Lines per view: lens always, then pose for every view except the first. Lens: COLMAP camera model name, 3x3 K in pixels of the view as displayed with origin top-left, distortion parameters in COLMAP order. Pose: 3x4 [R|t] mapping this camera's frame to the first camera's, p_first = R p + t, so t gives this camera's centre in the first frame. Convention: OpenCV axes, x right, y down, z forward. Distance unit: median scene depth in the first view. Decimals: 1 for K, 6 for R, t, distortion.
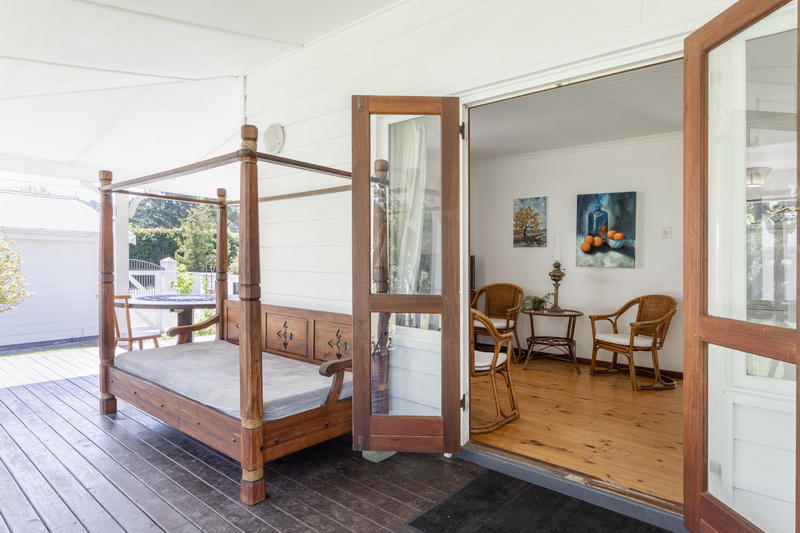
lens RADIAL K [[470.2, 0, 398.5], [0, 470.2, 261.5], [0, 0, 1]] dist [-0.006656, -0.001402]
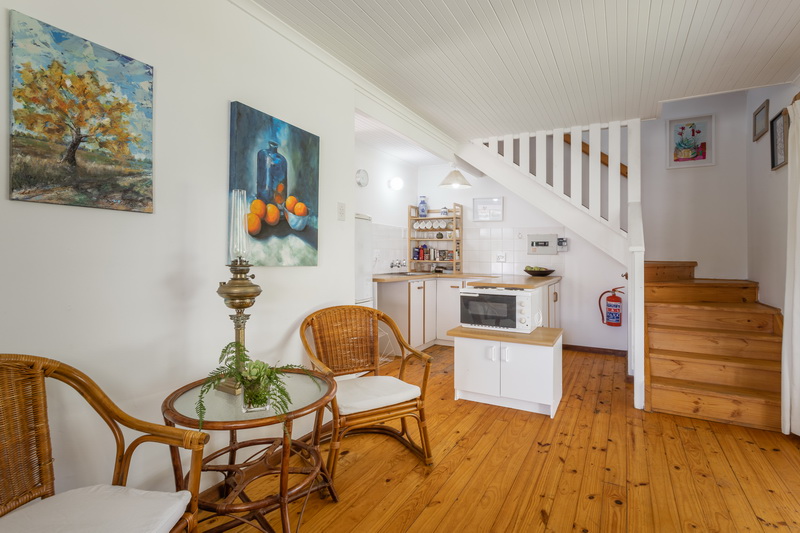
lens RADIAL K [[386.5, 0, 410.2], [0, 386.5, 244.3], [0, 0, 1]] dist [-0.001872, -0.000695]
pose [[-0.213683, 0.008699, 0.976864, 0.000551], [-0.008099, 0.999910, -0.010675, -0.007873], [-0.976869, -0.010193, -0.213594, 0.934752]]
